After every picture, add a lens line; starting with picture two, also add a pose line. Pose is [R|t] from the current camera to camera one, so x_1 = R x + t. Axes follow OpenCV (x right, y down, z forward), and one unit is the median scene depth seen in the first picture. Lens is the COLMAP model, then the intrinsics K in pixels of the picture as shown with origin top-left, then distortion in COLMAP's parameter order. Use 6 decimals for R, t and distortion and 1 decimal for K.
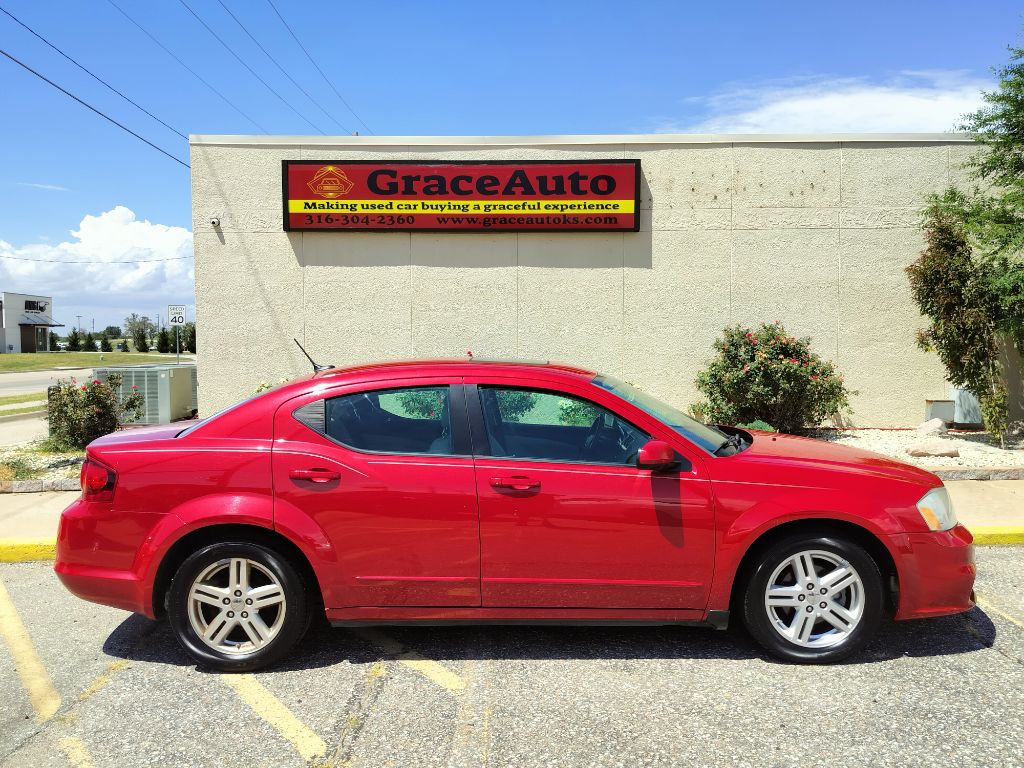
lens RADIAL K [[855.0, 0, 508.4], [0, 855.0, 384.4], [0, 0, 1]] dist [0.109592, -0.169309]
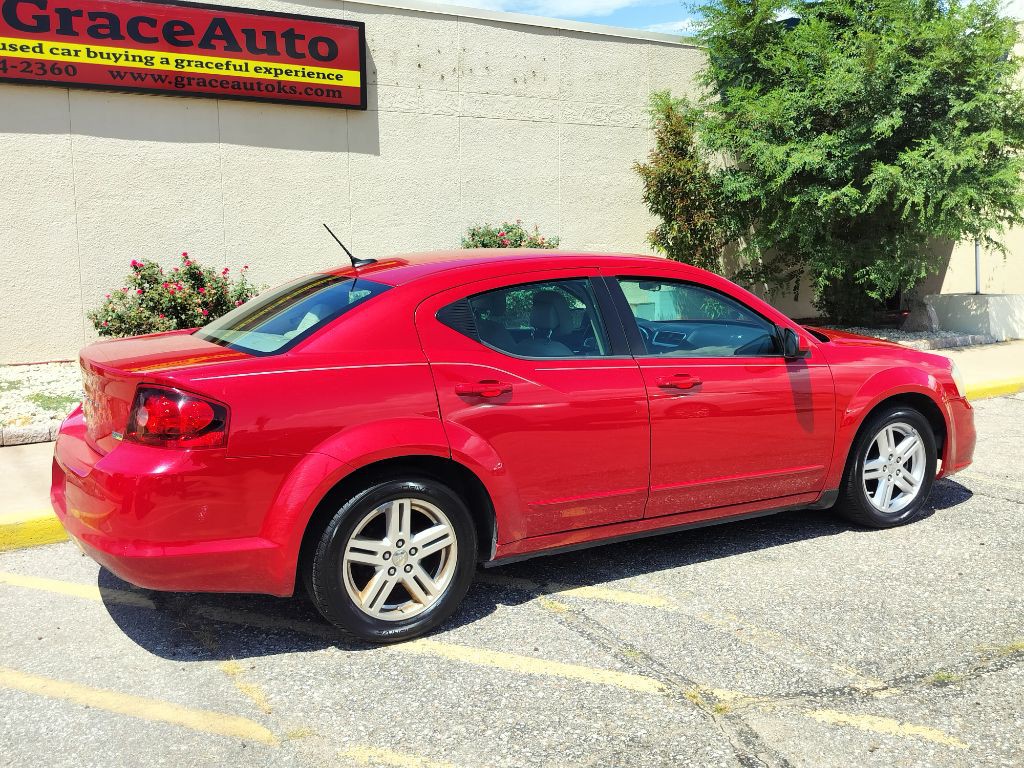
lens RADIAL K [[1003.5, 0, 508.7], [0, 1003.5, 381.4], [0, 0, 1]] dist [0.086157, -0.145202]
pose [[0.857833, -0.069331, 0.509230, -0.252096], [0.029577, 0.995877, 0.085762, 0.006667], [-0.513076, -0.058508, 0.856347, 0.063159]]
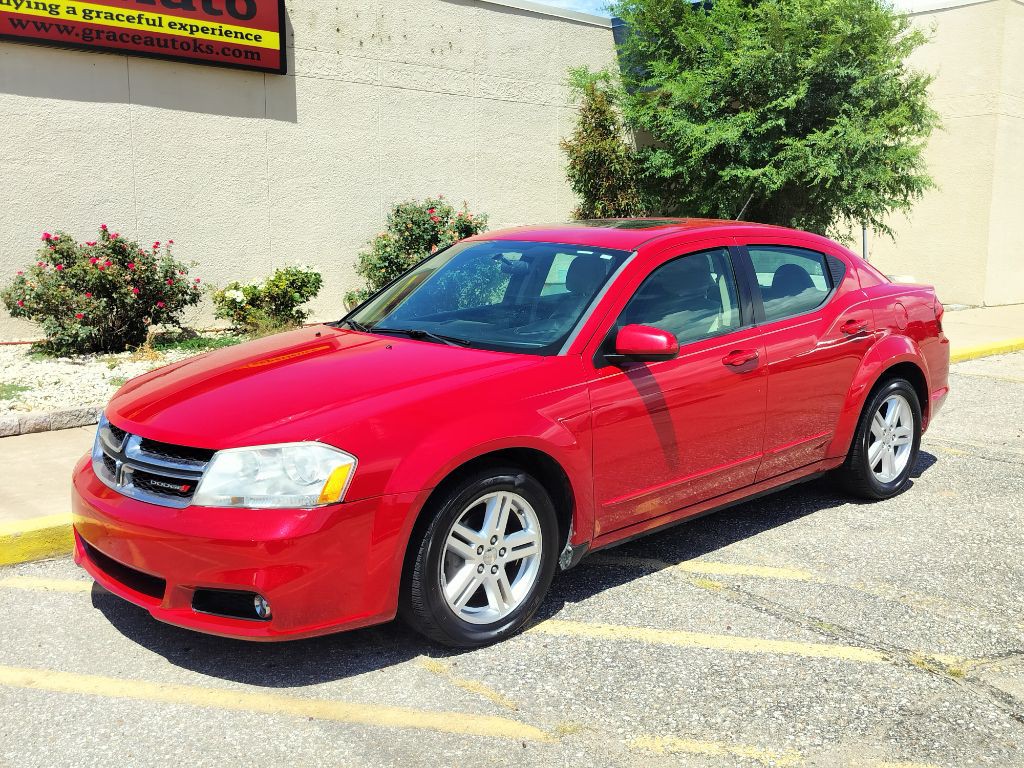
lens RADIAL K [[1017.6, 0, 511.2], [0, 1017.6, 382.9], [0, 0, 1]] dist [0.100841, -0.174237]
pose [[0.743963, -0.091261, 0.661960, -0.345555], [0.026231, 0.993855, 0.107537, 0.007412], [-0.667706, -0.062639, 0.741785, 0.144156]]
